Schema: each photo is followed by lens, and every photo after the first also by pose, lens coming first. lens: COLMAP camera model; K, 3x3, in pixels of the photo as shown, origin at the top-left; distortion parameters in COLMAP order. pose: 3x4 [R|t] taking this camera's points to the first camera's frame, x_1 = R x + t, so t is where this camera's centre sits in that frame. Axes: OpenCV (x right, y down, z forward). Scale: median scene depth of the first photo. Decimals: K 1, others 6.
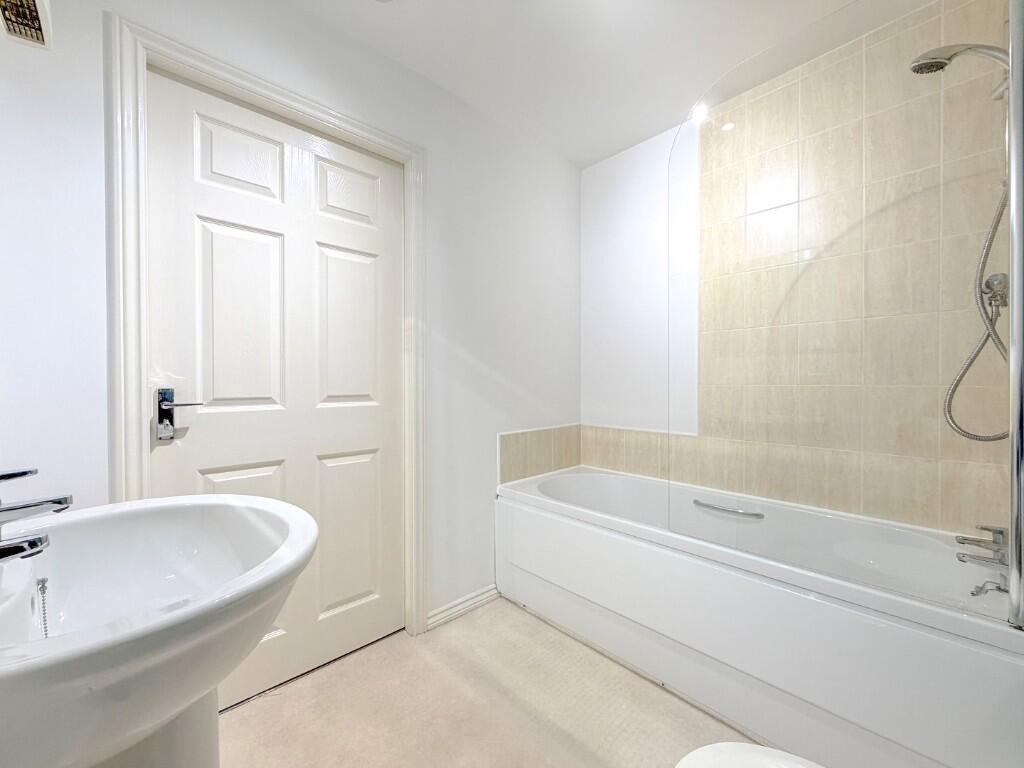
lens RADIAL K [[409.0, 0, 513.4], [0, 409.0, 389.5], [0, 0, 1]] dist [0.003035, -0.000616]
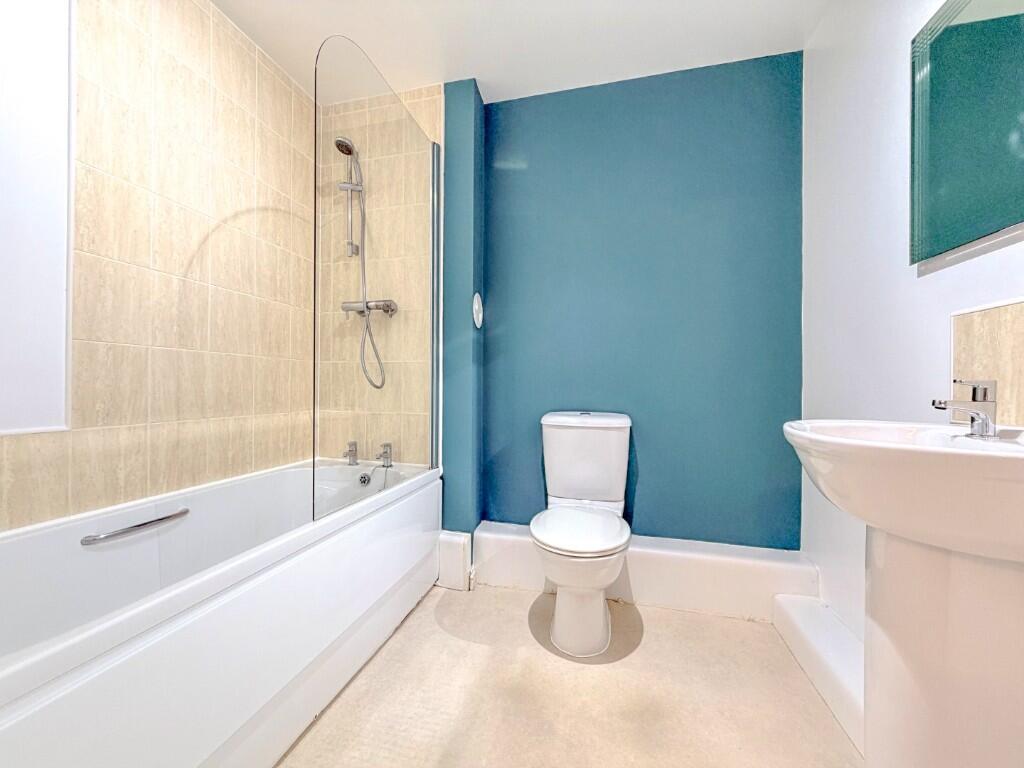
lens RADIAL K [[409.0, 0, 510.6], [0, 409.0, 380.5], [0, 0, 1]] dist [0.003035, -0.000616]
pose [[-0.539706, -0.001691, 0.841852, -0.410448], [-0.005897, 0.999981, -0.001771, 0.047906], [-0.841833, -0.005920, -0.539706, 0.888712]]
